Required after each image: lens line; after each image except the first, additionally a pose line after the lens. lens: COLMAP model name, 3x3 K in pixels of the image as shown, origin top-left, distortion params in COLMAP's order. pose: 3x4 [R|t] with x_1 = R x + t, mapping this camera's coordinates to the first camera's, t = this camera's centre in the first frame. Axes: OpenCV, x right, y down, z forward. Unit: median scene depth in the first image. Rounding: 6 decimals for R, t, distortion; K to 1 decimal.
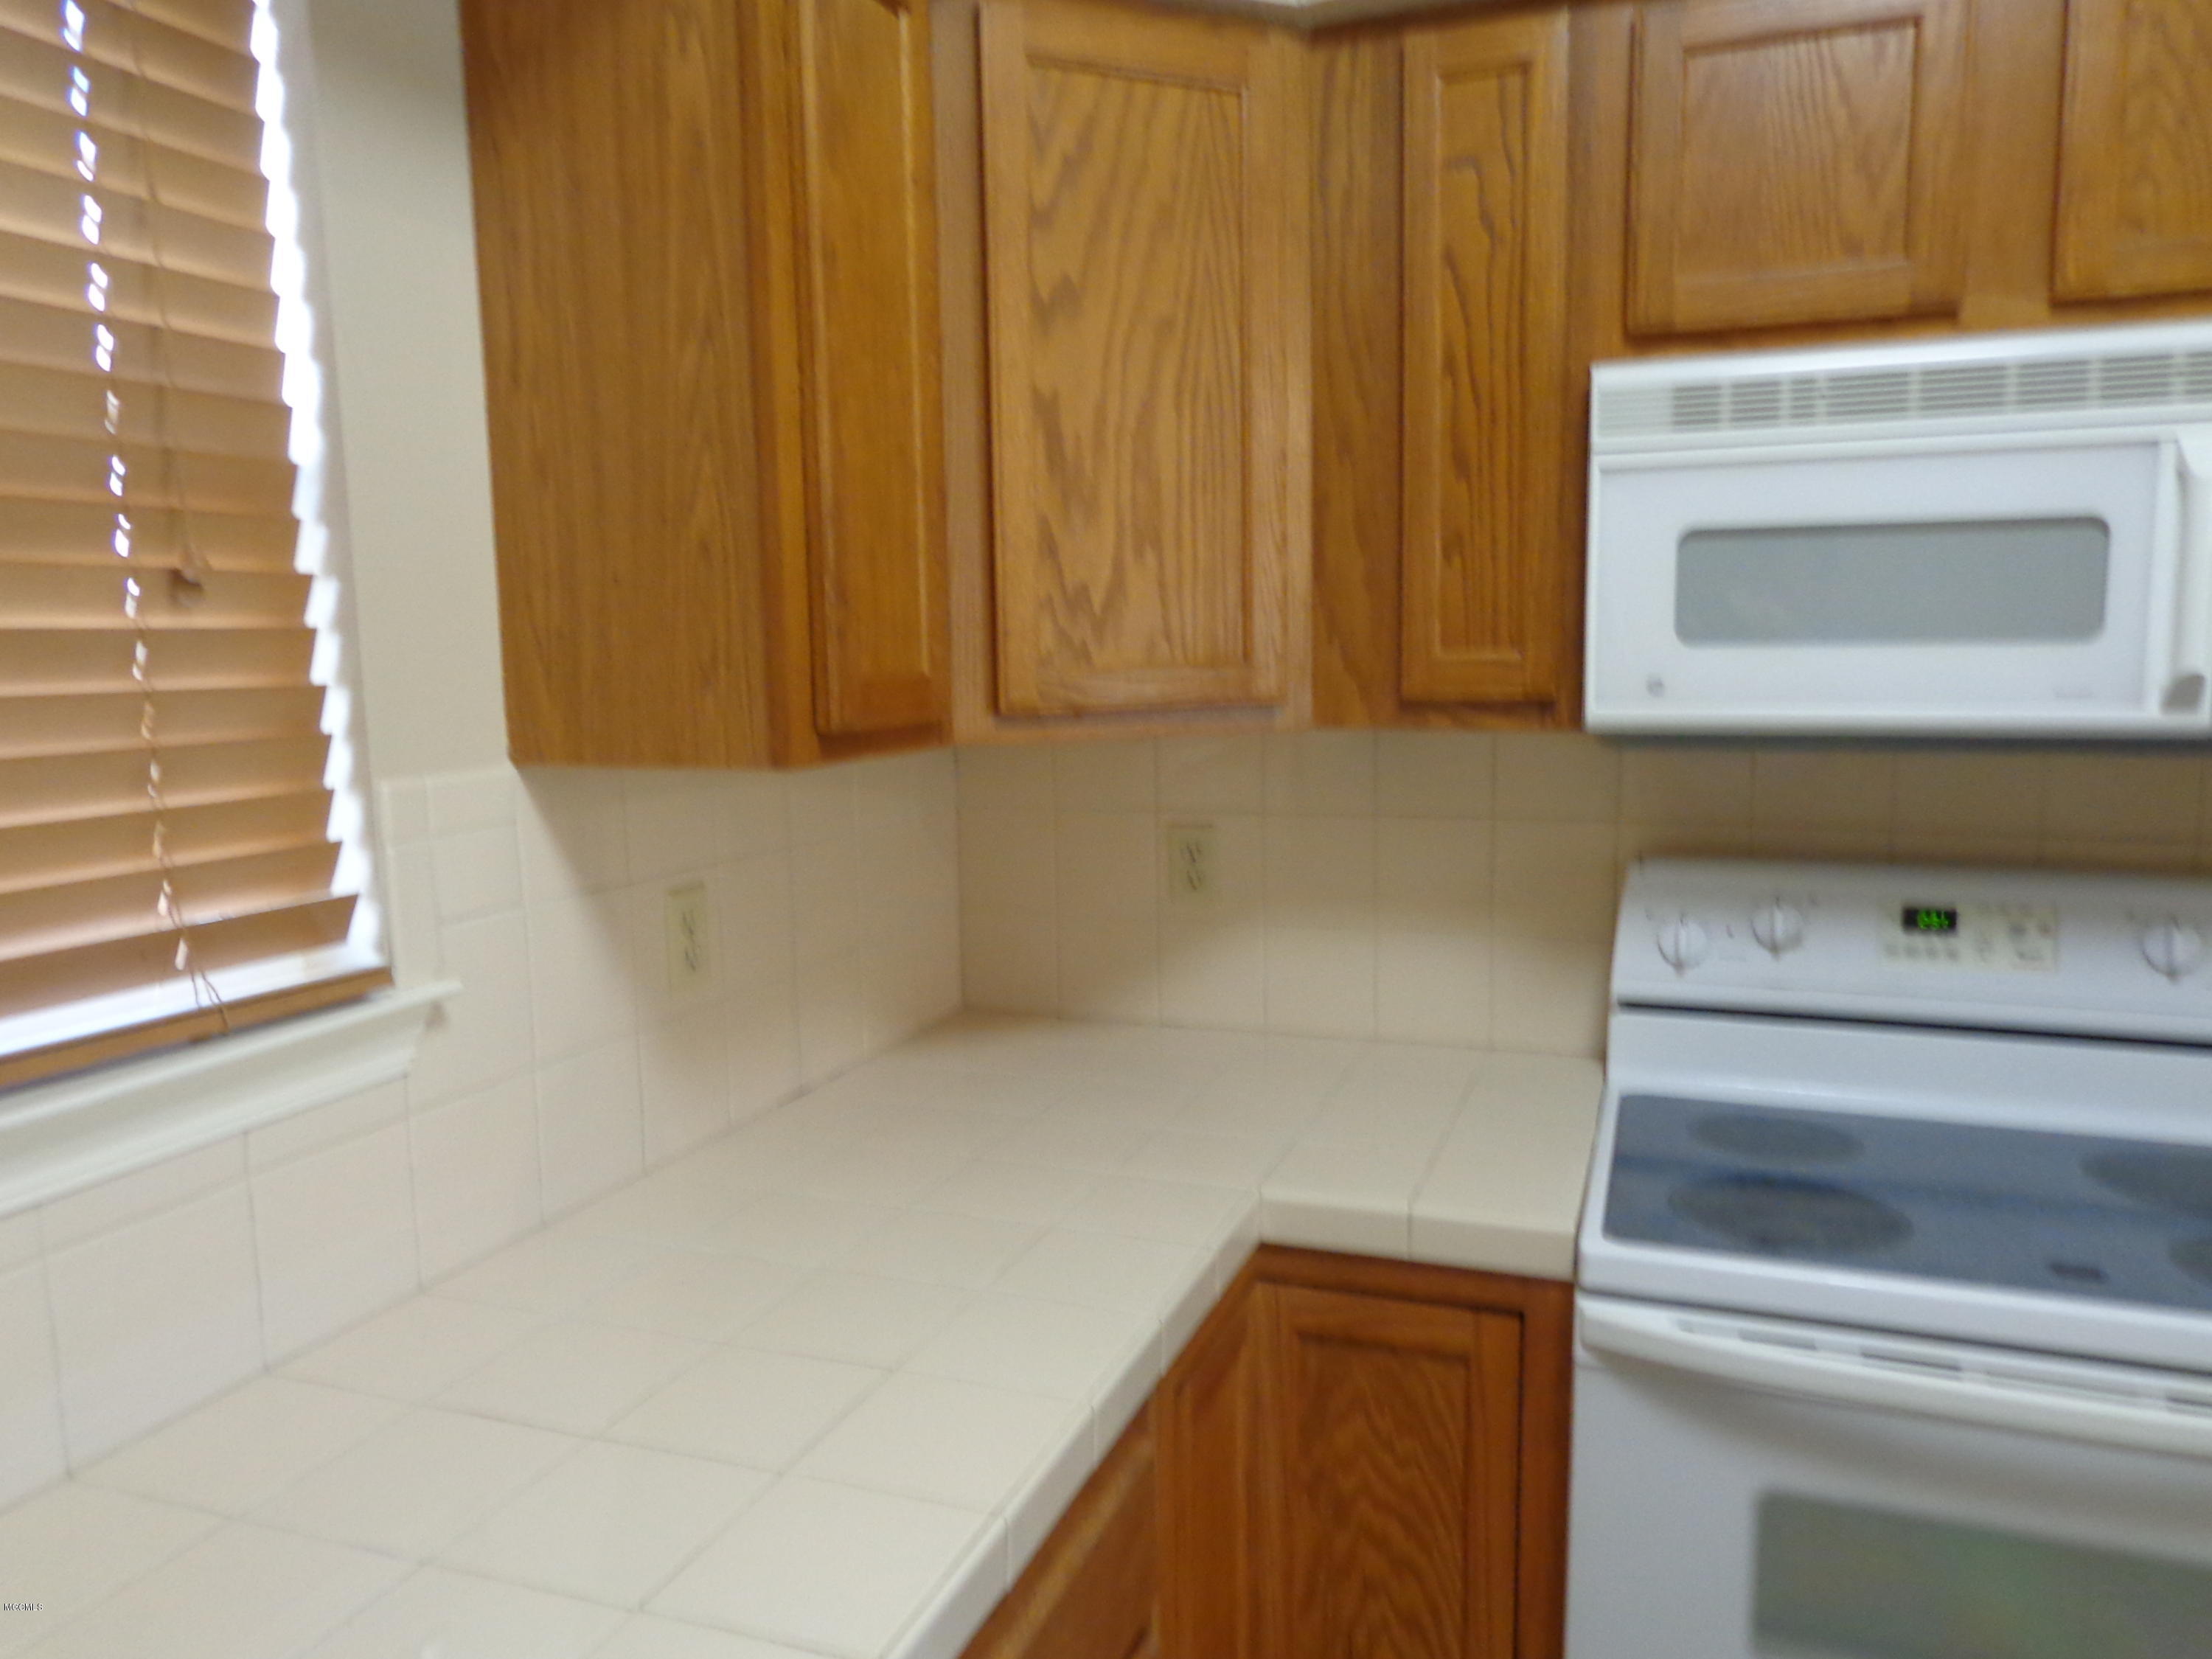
lens RADIAL K [[1550.3, 0, 1113.3], [0, 1550.3, 820.7], [0, 0, 1]] dist [-0.002150, 0.008211]
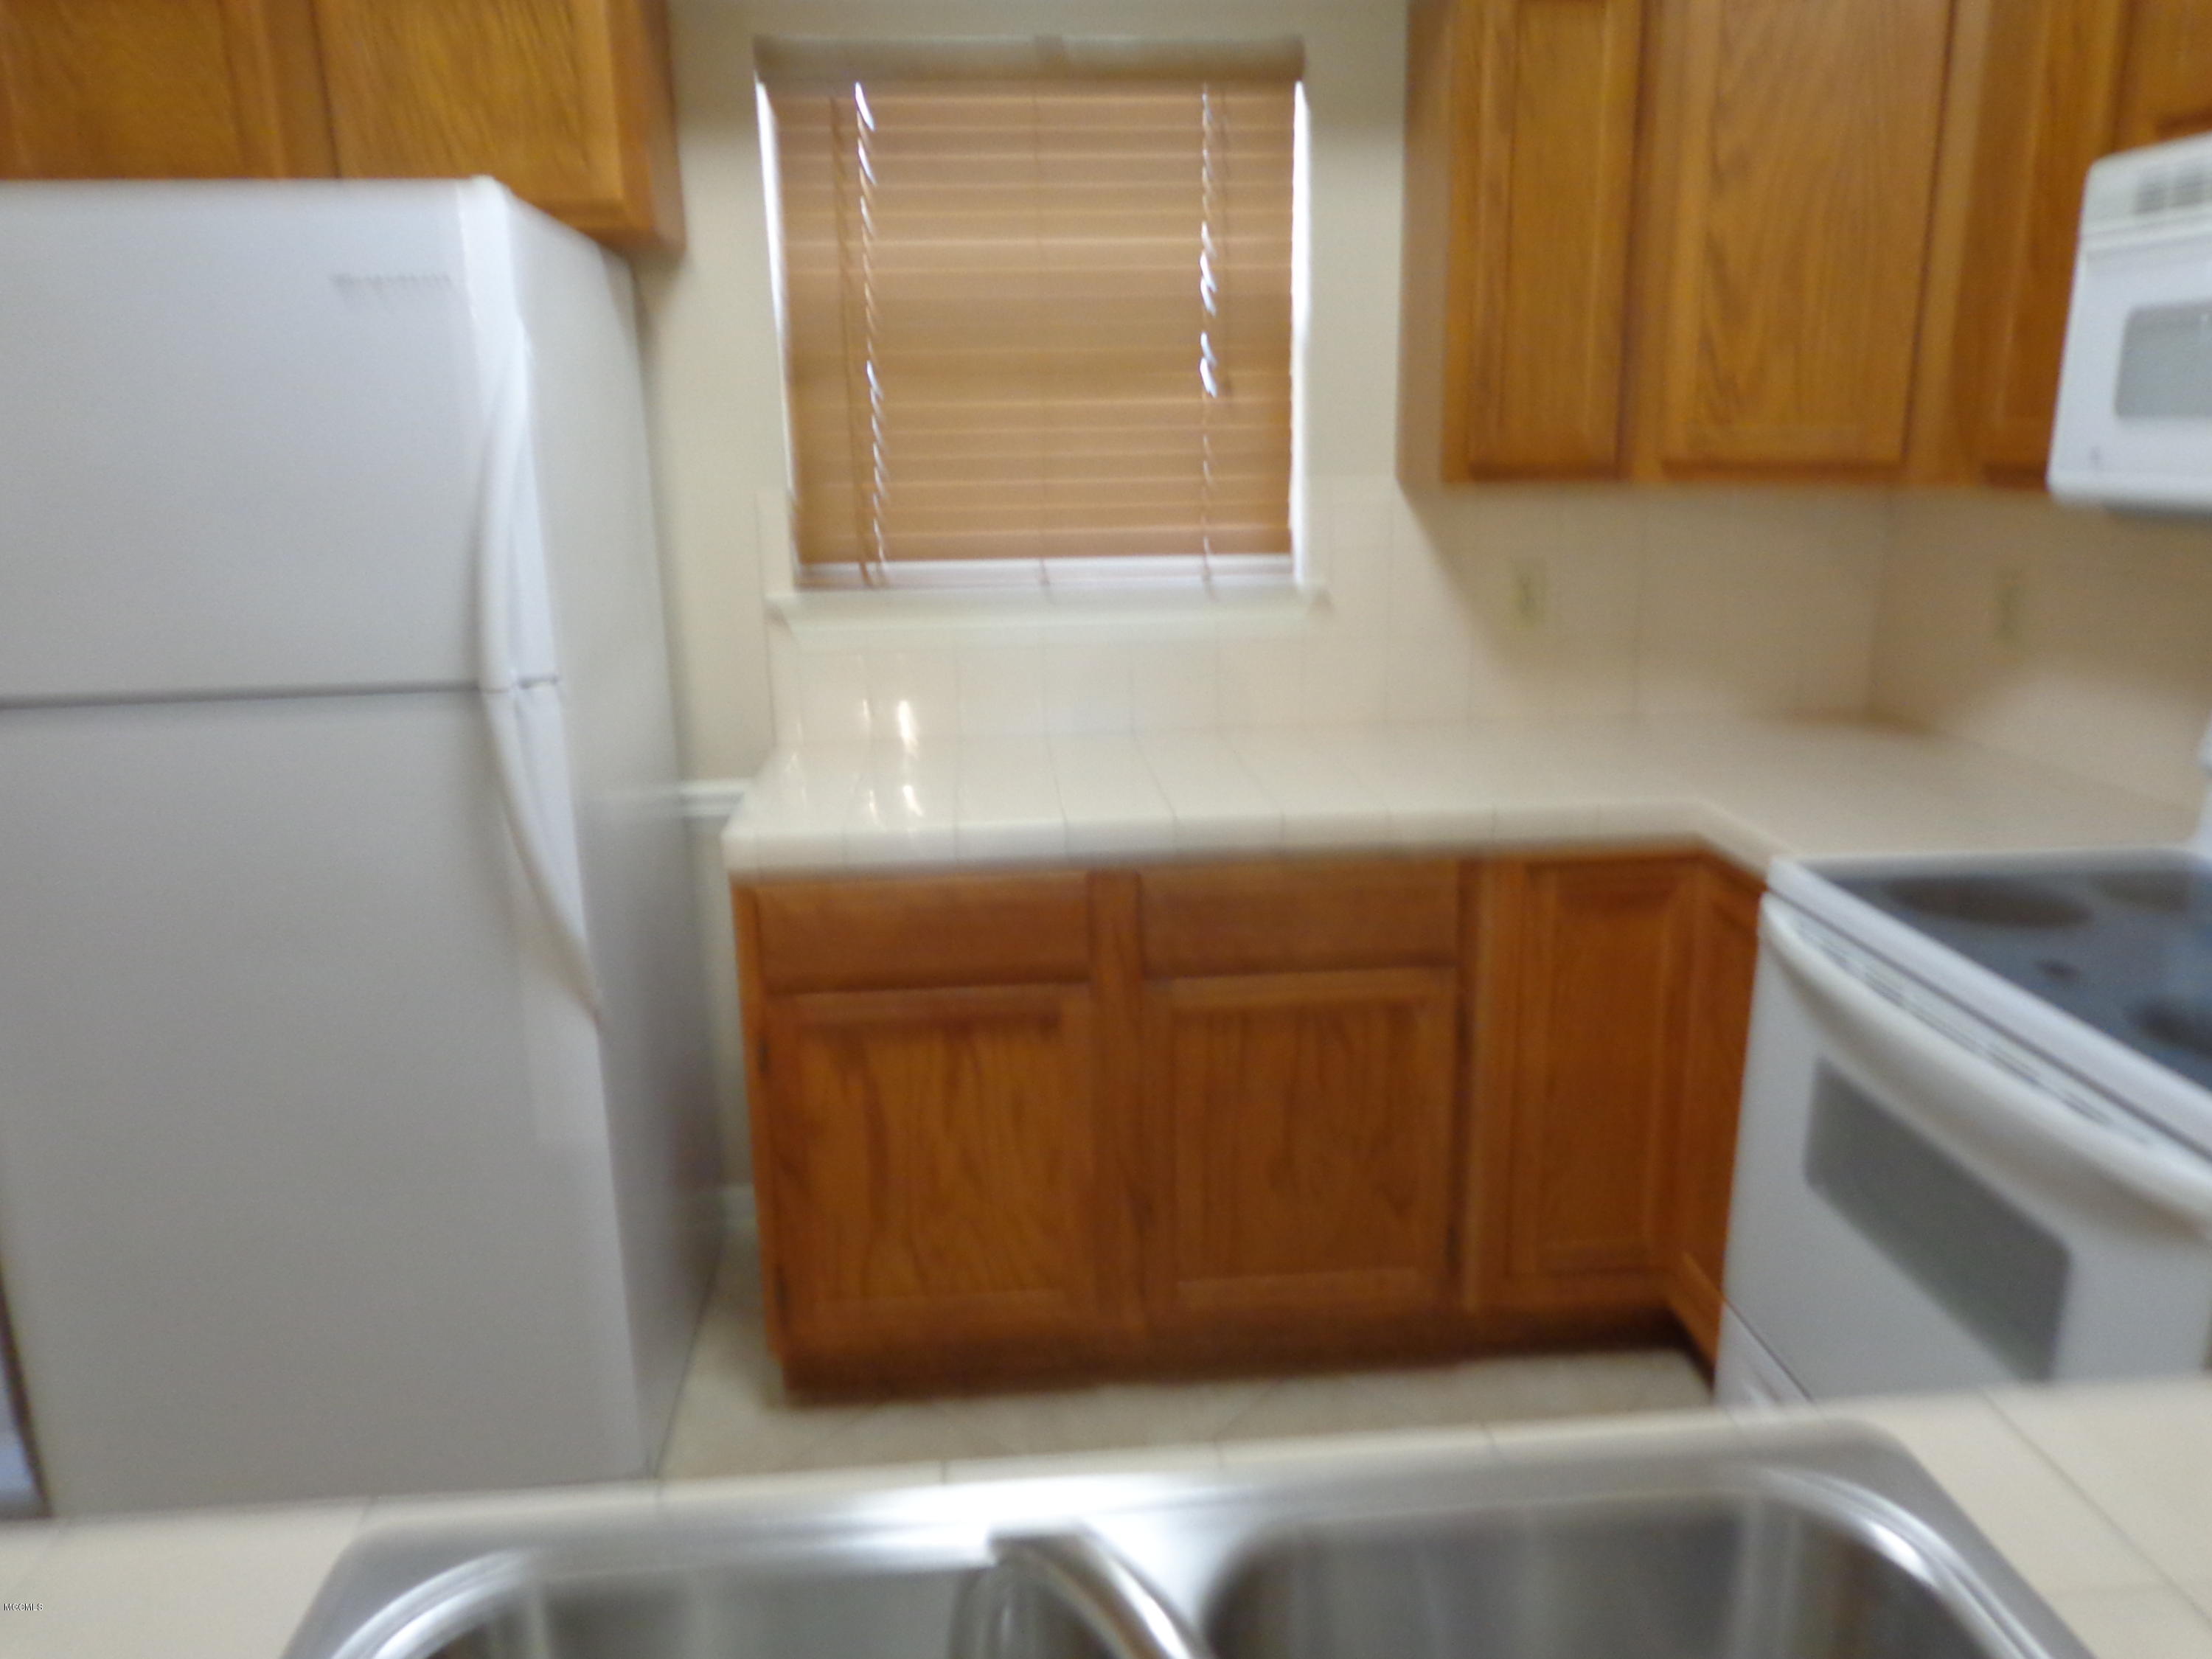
lens RADIAL K [[1541.5, 0, 1102.7], [0, 1541.5, 825.0], [0, 0, 1]] dist [-0.022392, 0.005736]
pose [[0.418030, 0.236000, -0.877242, 1.073739], [-0.101454, 0.971753, 0.213080, 0.008044], [0.902750, -0.000074, 0.430166, -0.121558]]
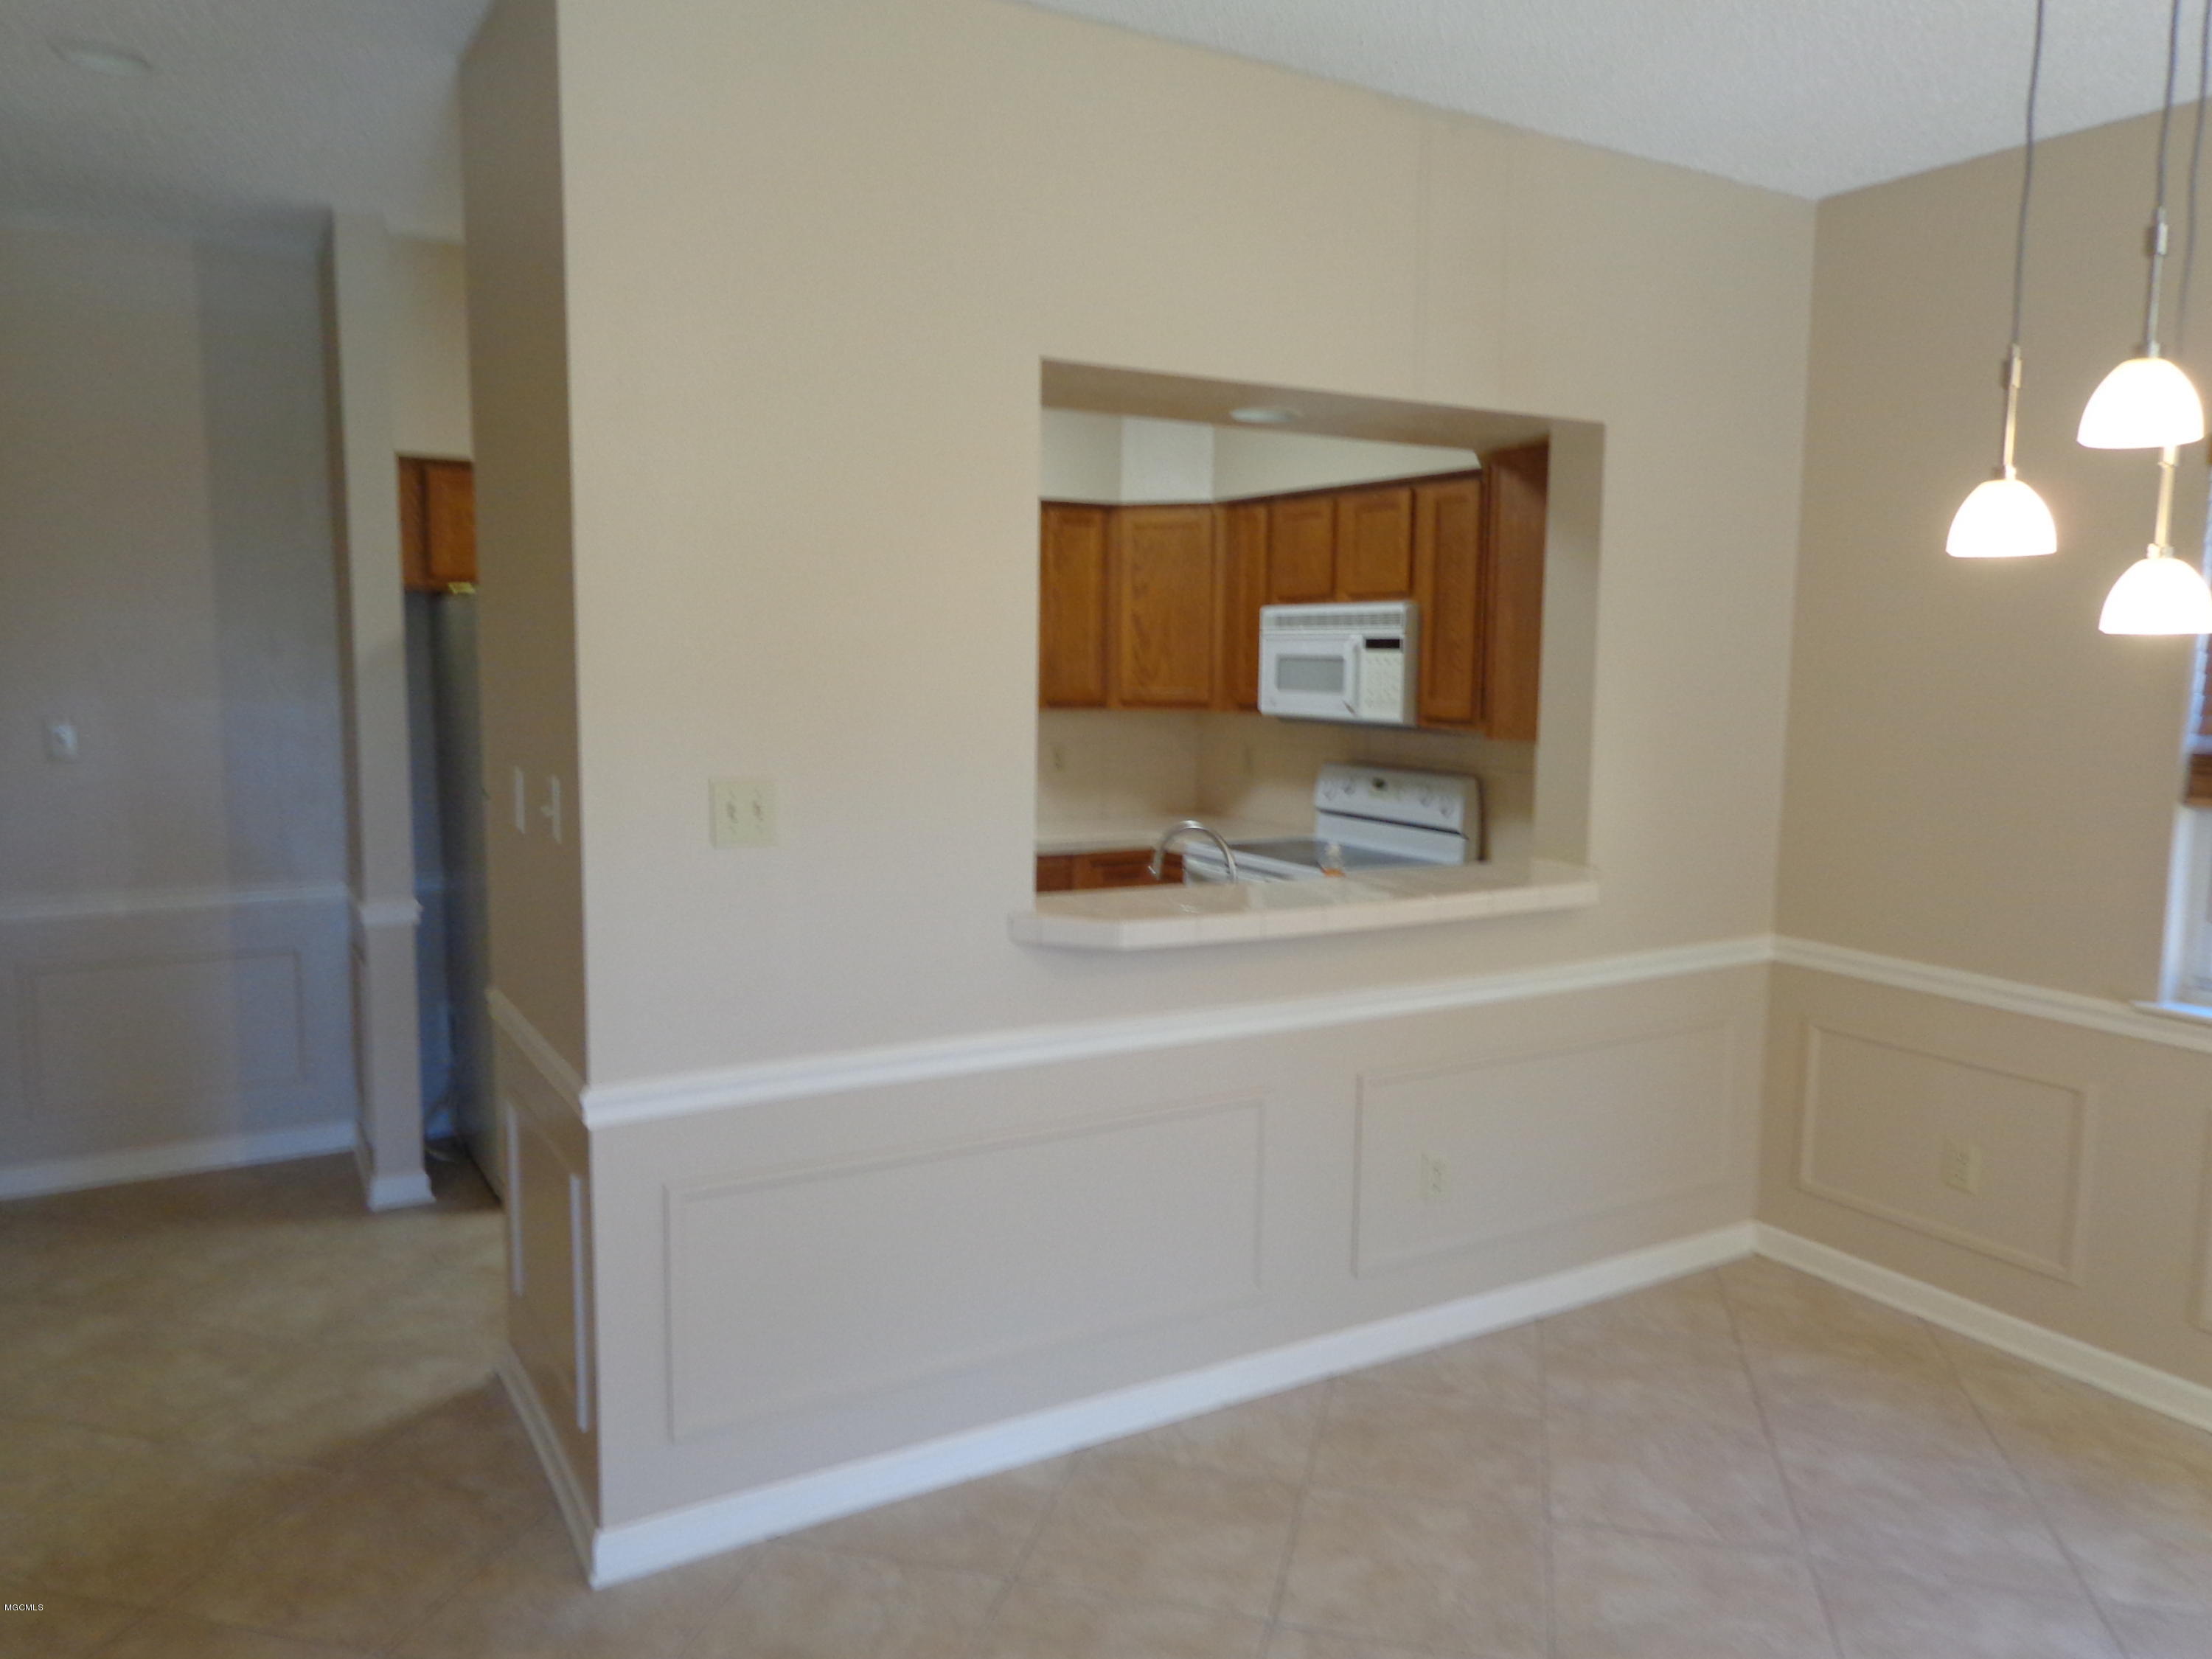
lens RADIAL K [[1569.0, 0, 1106.0], [0, 1569.0, 829.5], [0, 0, 1]] dist [0.056907, -0.085402]
pose [[0.773591, 0.097090, -0.626204, 2.235670], [-0.100268, 0.994498, 0.030326, 0.122515], [0.625703, 0.039328, 0.779069, -1.885555]]
